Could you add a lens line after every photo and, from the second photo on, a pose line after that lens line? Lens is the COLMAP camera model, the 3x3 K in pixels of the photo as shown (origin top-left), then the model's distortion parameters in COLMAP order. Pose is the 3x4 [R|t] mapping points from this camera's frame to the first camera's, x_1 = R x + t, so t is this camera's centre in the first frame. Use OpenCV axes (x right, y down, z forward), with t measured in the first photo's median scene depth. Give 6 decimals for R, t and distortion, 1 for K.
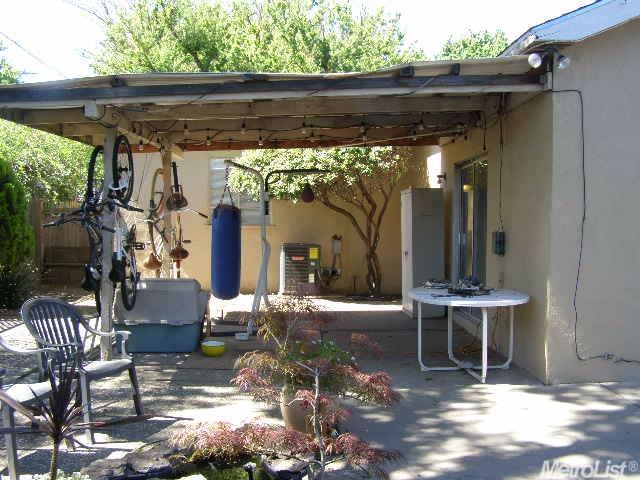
lens RADIAL K [[730.4, 0, 320.8], [0, 730.4, 239.8], [0, 0, 1]] dist [-0.067979, 0.000000]
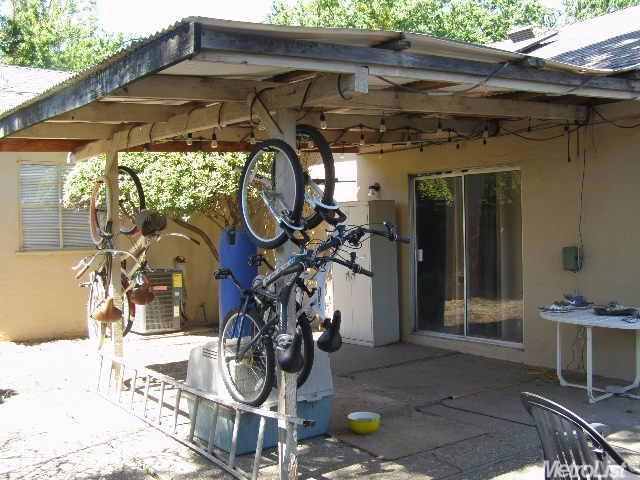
lens RADIAL K [[730.4, 0, 319.9], [0, 730.4, 239.6], [0, 0, 1]] dist [-0.067979, 0.000000]
pose [[0.819134, -0.033586, 0.572618, -0.367007], [0.041634, 0.999132, -0.000955, -0.021428], [-0.572089, 0.024623, 0.819822, 0.255071]]
